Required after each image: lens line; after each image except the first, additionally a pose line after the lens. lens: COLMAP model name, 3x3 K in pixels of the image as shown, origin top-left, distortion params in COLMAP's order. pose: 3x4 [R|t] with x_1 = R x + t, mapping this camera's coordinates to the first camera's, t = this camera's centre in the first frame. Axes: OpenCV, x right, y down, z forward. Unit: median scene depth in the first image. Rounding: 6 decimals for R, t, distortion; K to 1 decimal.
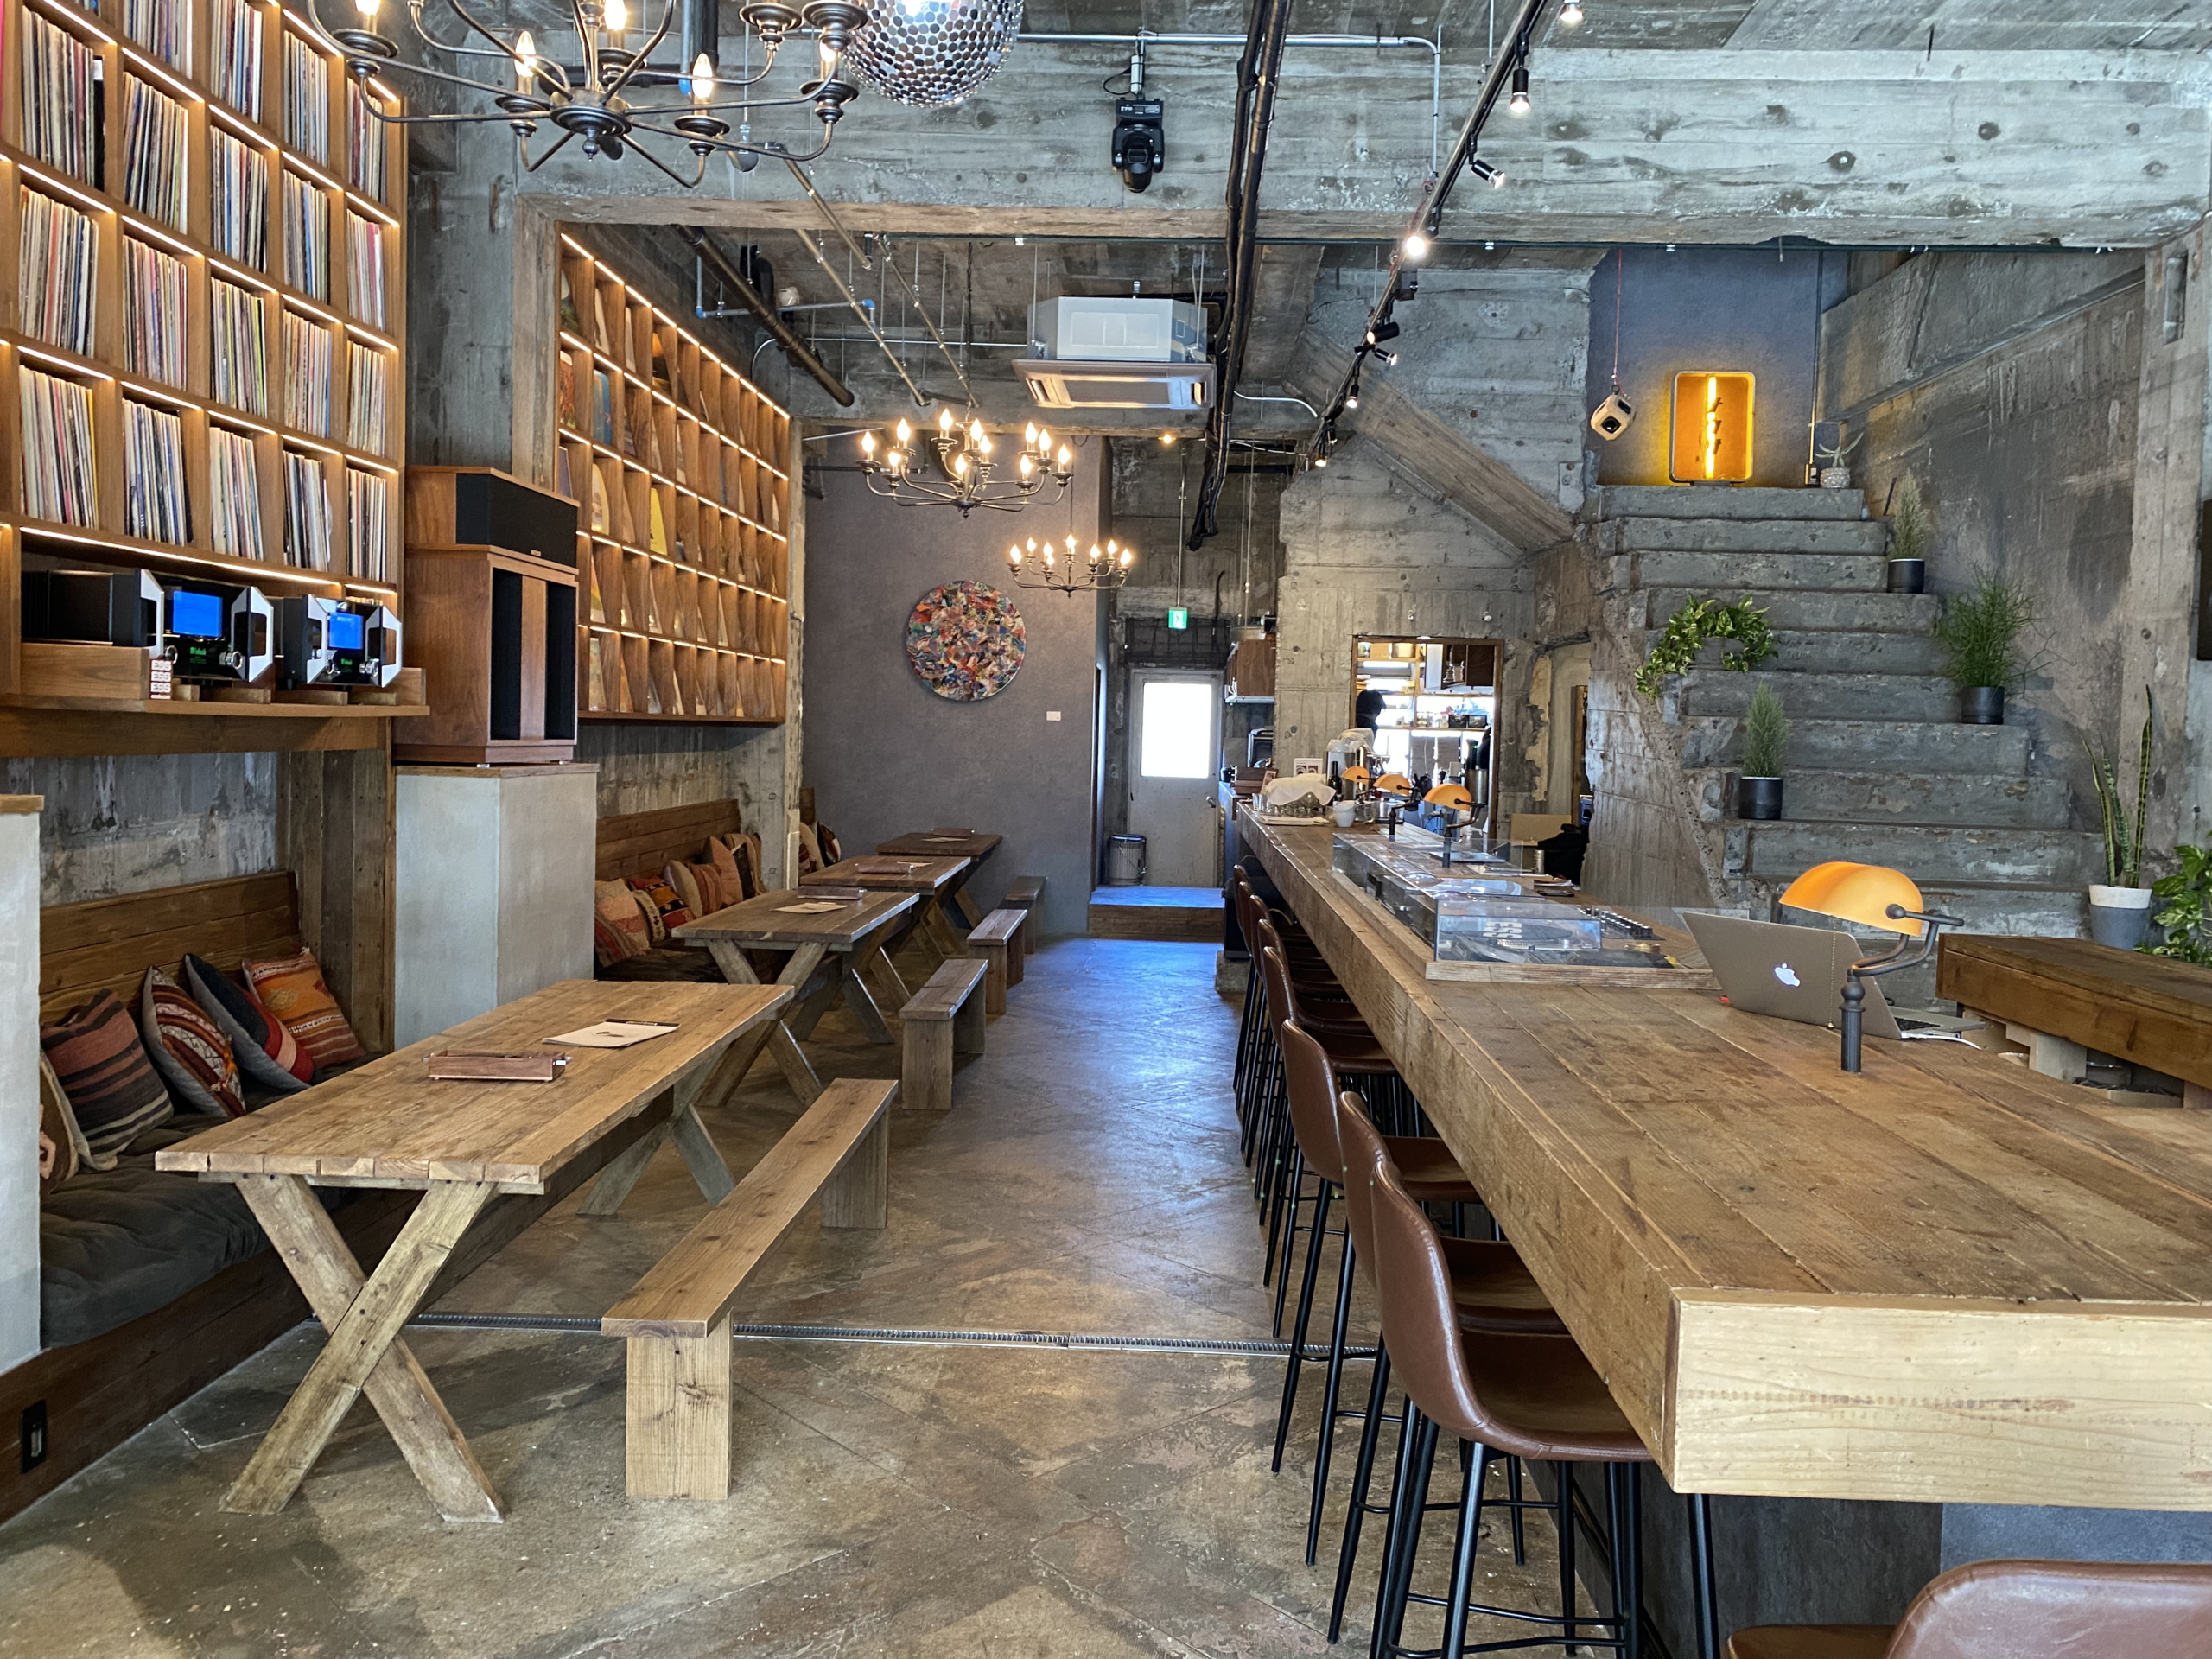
lens RADIAL K [[1674.3, 0, 1089.3], [0, 1674.3, 830.4], [0, 0, 1]] dist [0.024417, -0.033599]
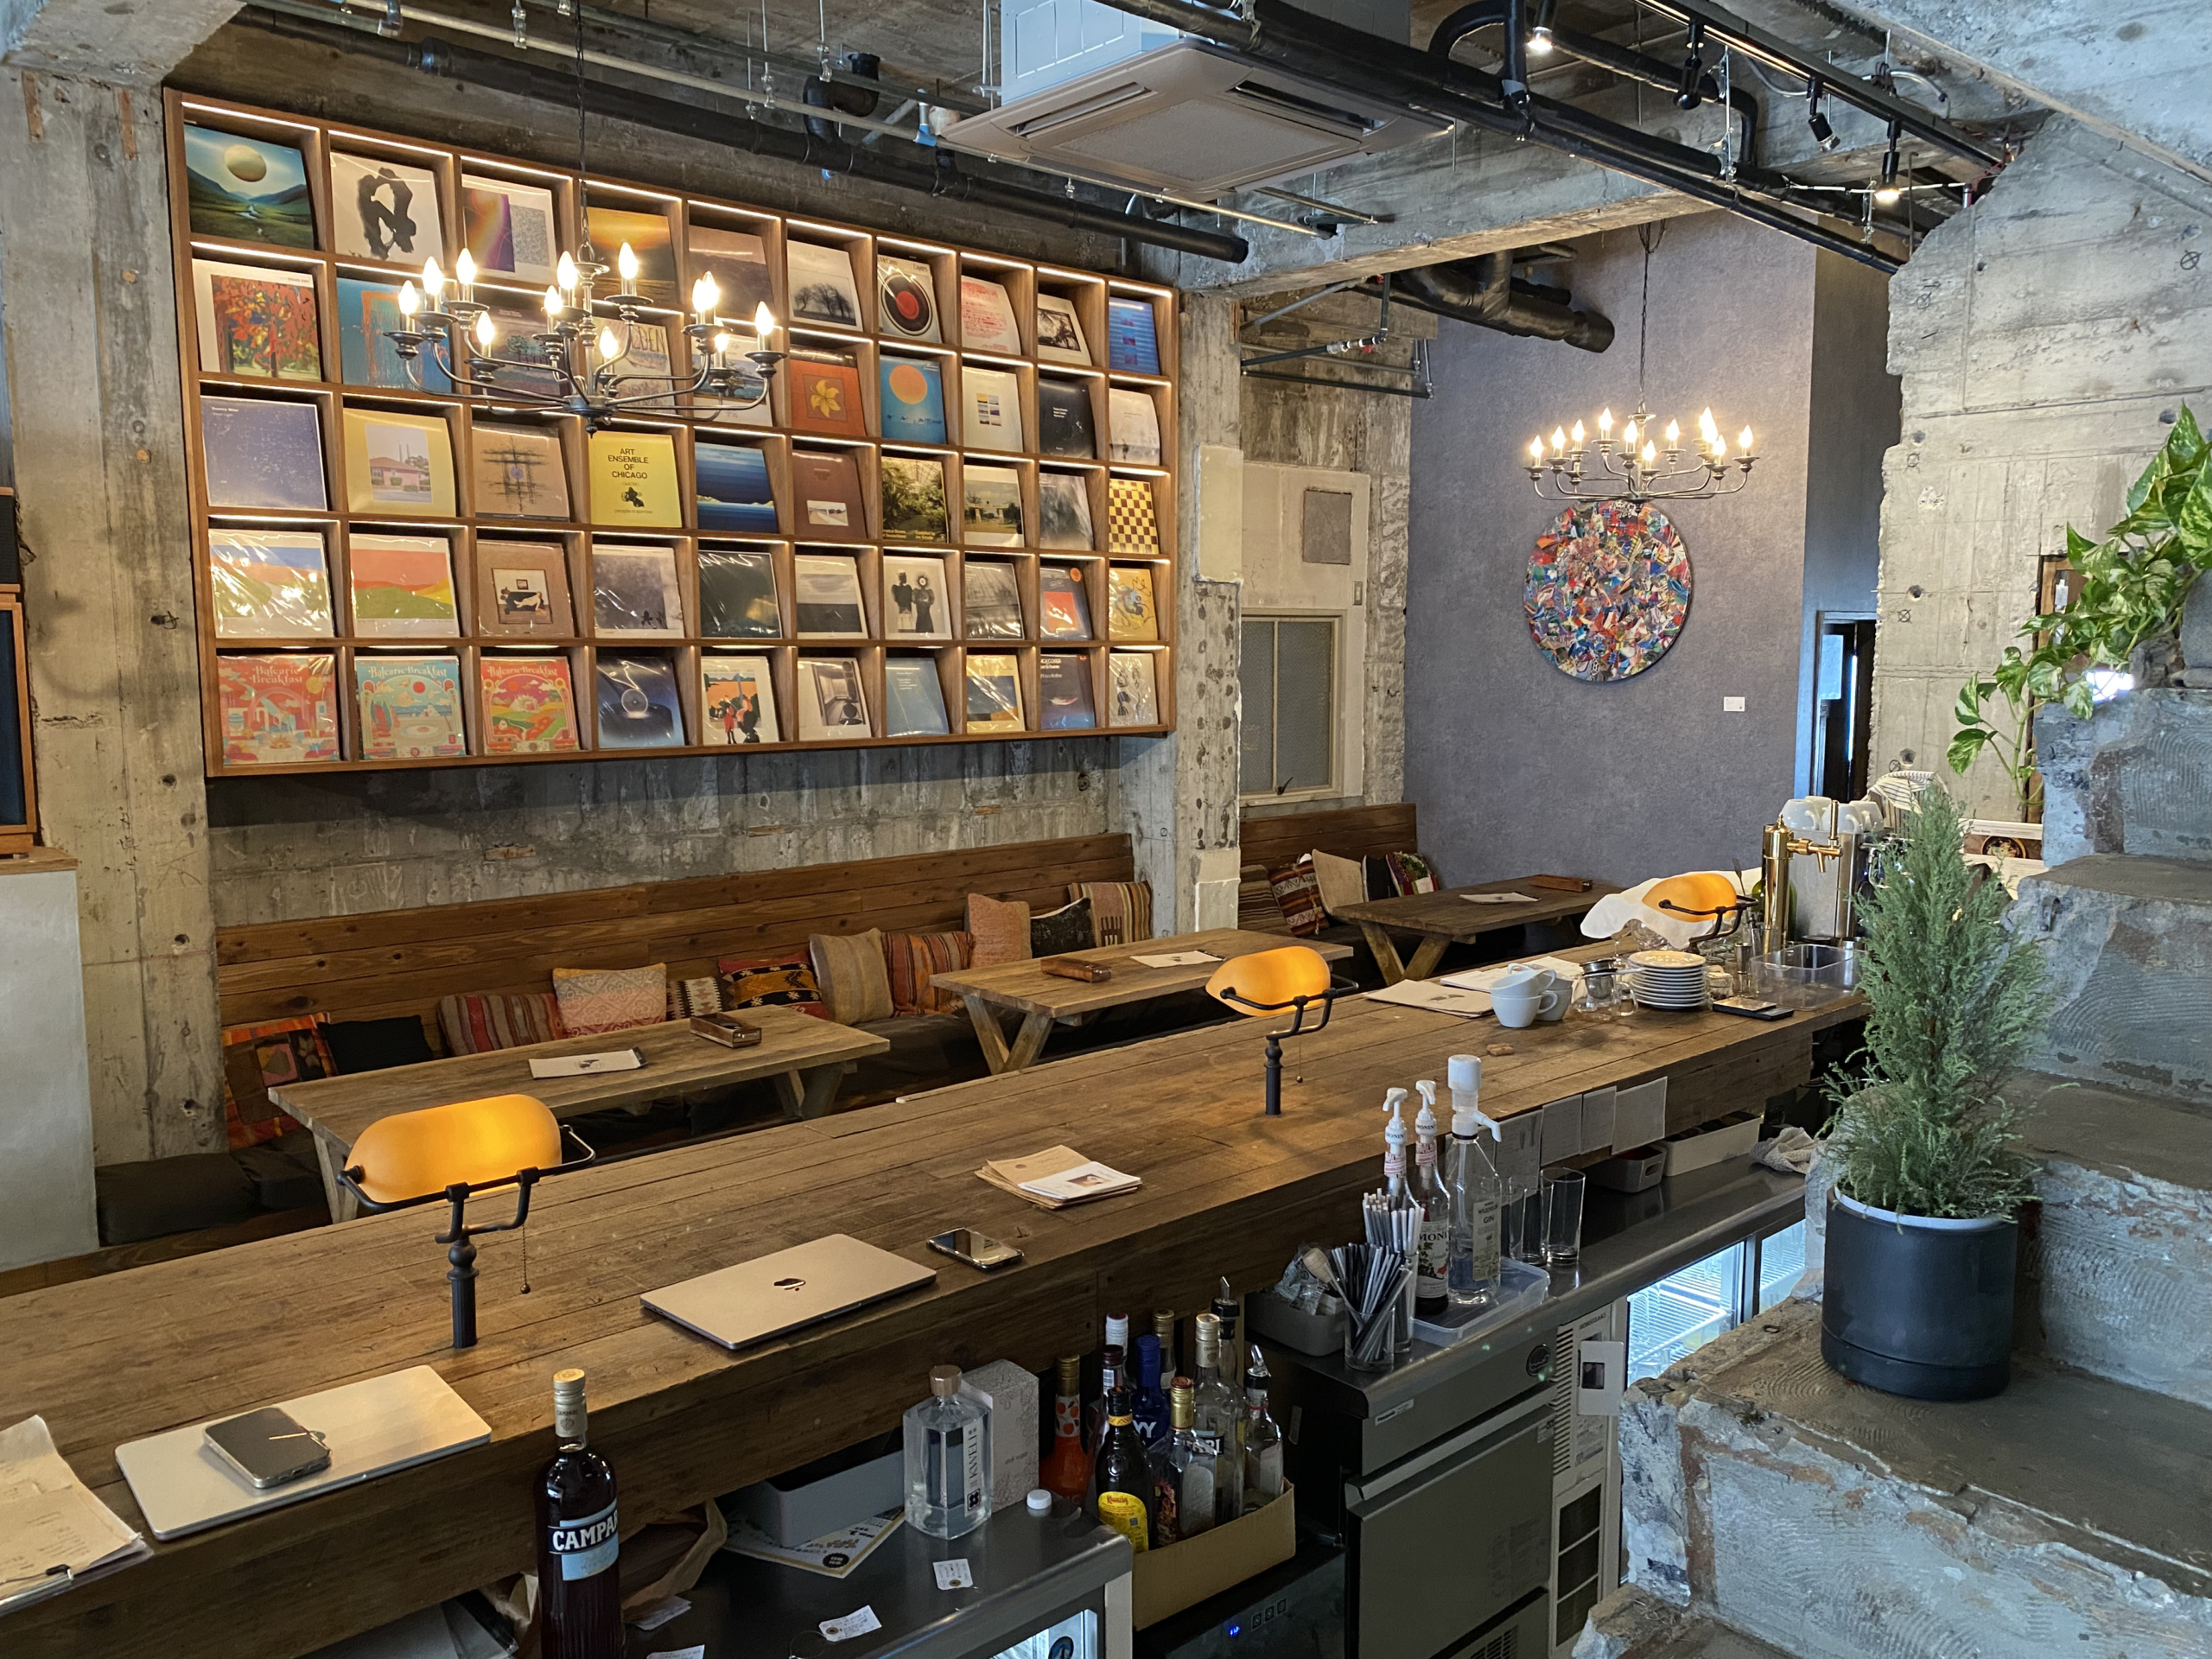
lens RADIAL K [[1674.3, 0, 1108.6], [0, 1674.3, 829.6], [0, 0, 1]] dist [0.024417, -0.033599]
pose [[0.695342, 0.053167, -0.716710, 0.264199], [-0.022128, 0.998371, 0.052593, -0.049948], [0.718338, -0.020710, 0.695385, 0.409973]]
